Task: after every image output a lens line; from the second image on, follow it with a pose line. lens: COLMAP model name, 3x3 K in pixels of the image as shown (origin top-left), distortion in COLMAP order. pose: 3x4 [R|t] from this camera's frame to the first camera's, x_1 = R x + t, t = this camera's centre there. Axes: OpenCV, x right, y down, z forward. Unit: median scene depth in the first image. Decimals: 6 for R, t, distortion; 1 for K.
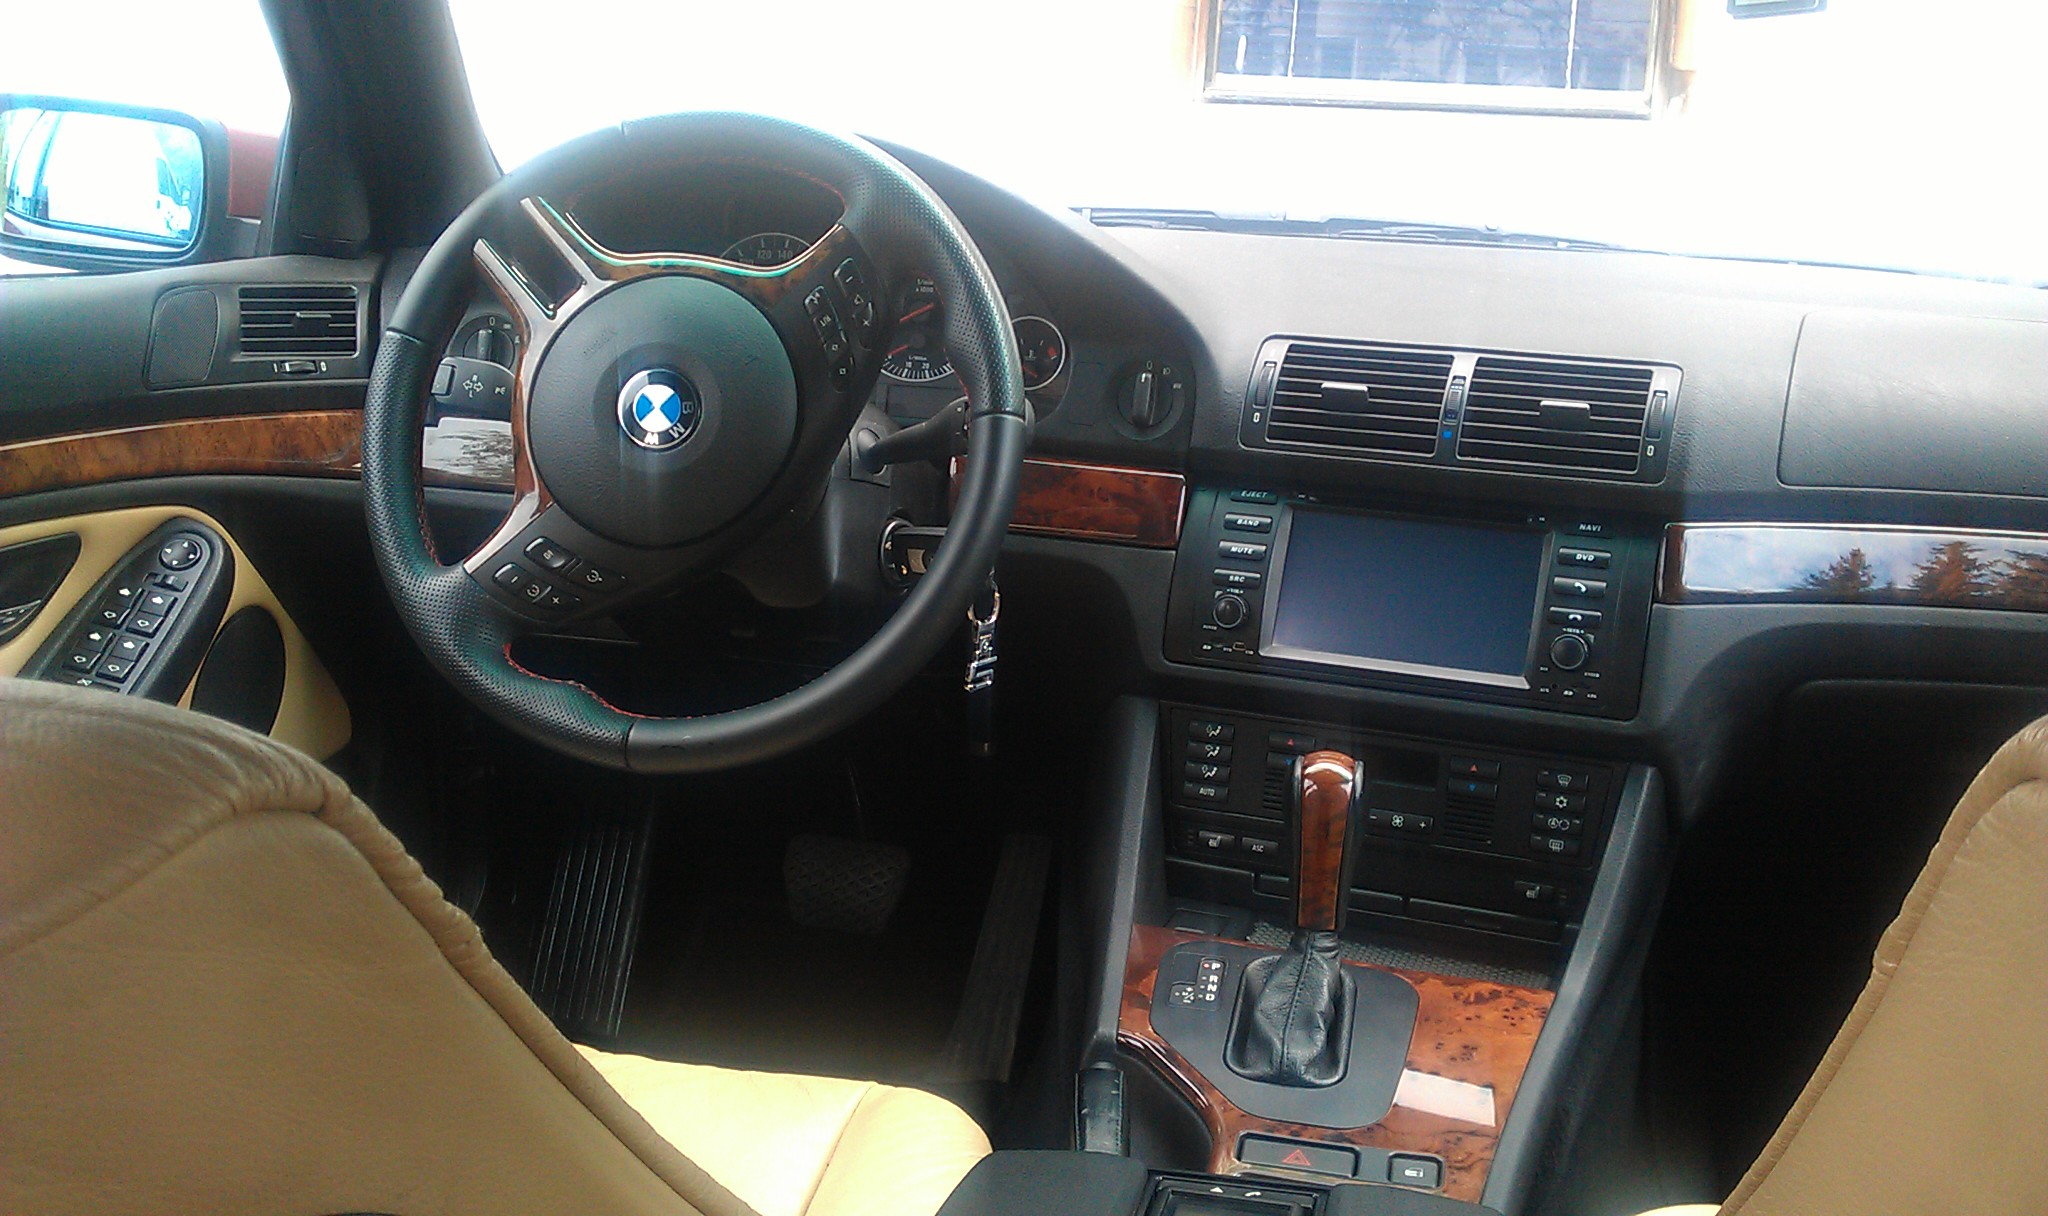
lens RADIAL K [[2269.1, 0, 1018.0], [0, 2269.1, 635.3], [0, 0, 1]] dist [0.104014, -0.432861]
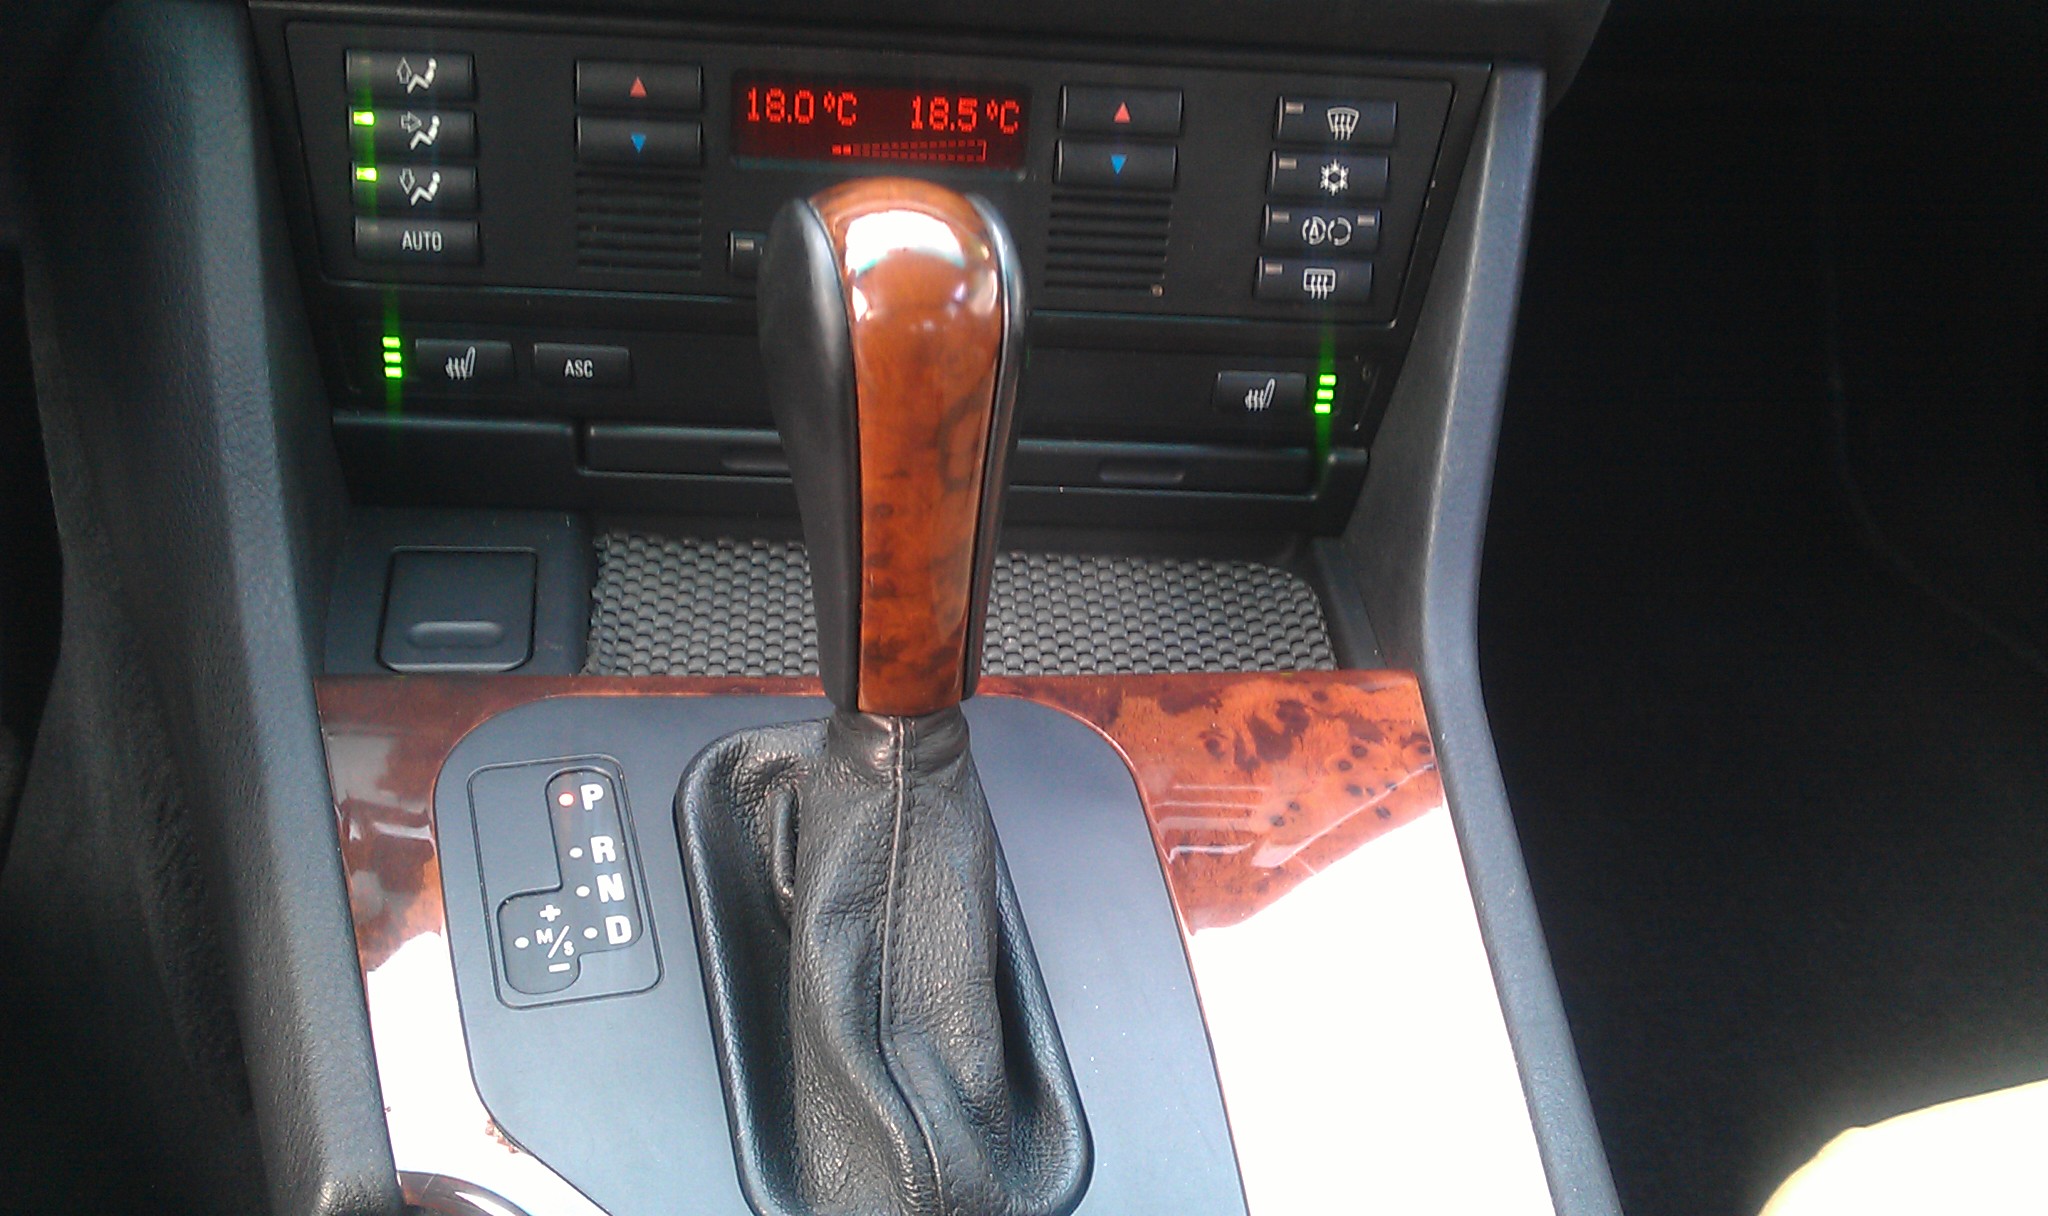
lens RADIAL K [[2208.2, 0, 984.5], [0, 2208.2, 654.0], [0, 0, 1]] dist [0.035787, -0.227189]
pose [[0.902629, -0.216750, 0.371861, 0.017793], [0.052280, 0.912763, 0.405129, -0.012080], [-0.427233, -0.346240, 0.835218, 0.676185]]
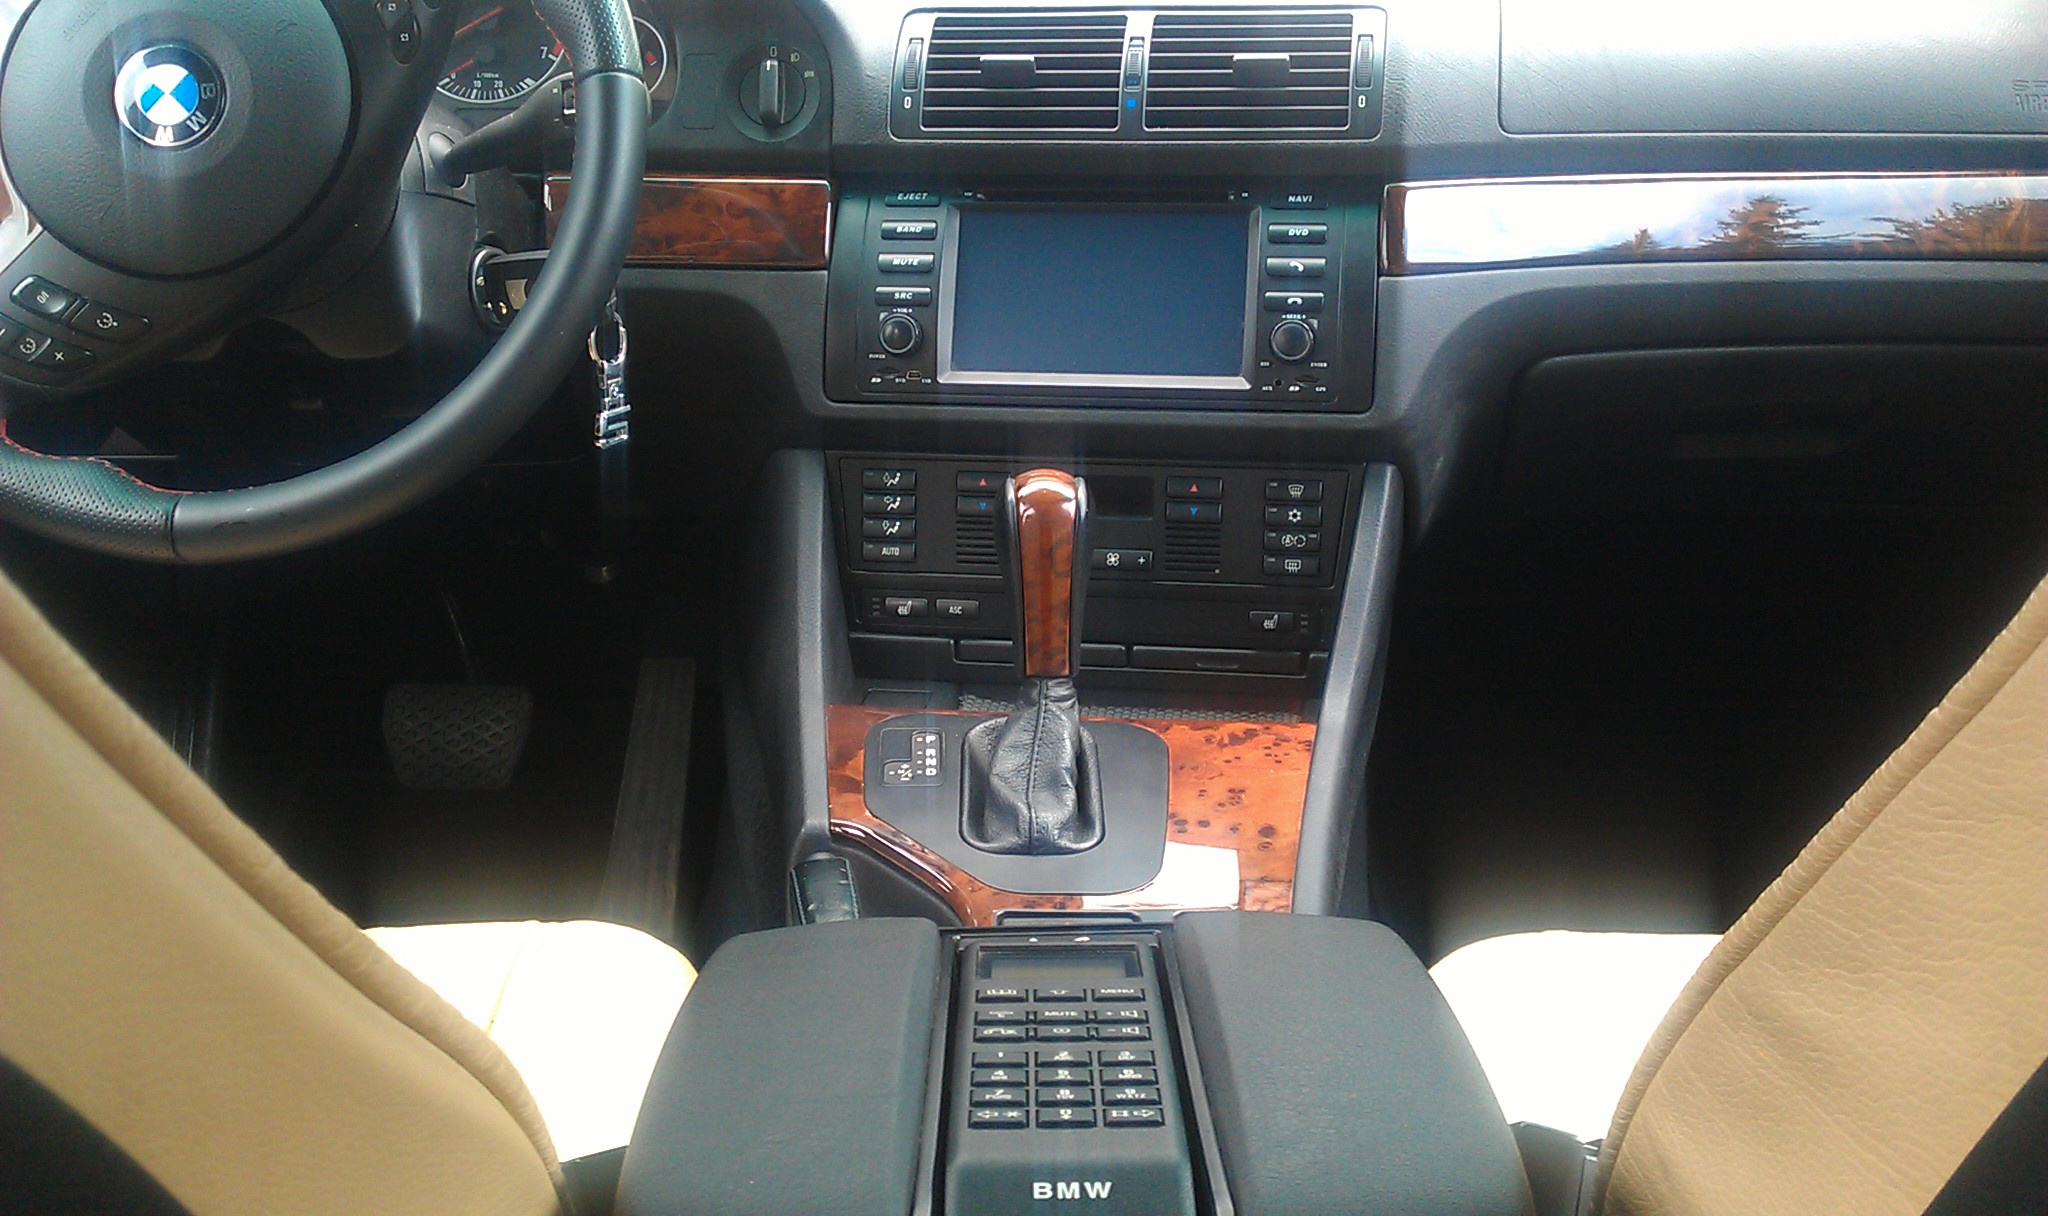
lens RADIAL K [[2269.1, 0, 1018.0], [0, 2269.1, 635.3], [0, 0, 1]] dist [0.104014, -0.432861]
pose [[0.977939, -0.099925, 0.183442, -0.032254], [0.091900, 0.994422, 0.051758, 0.064460], [-0.187591, -0.033758, 0.981667, 0.158438]]
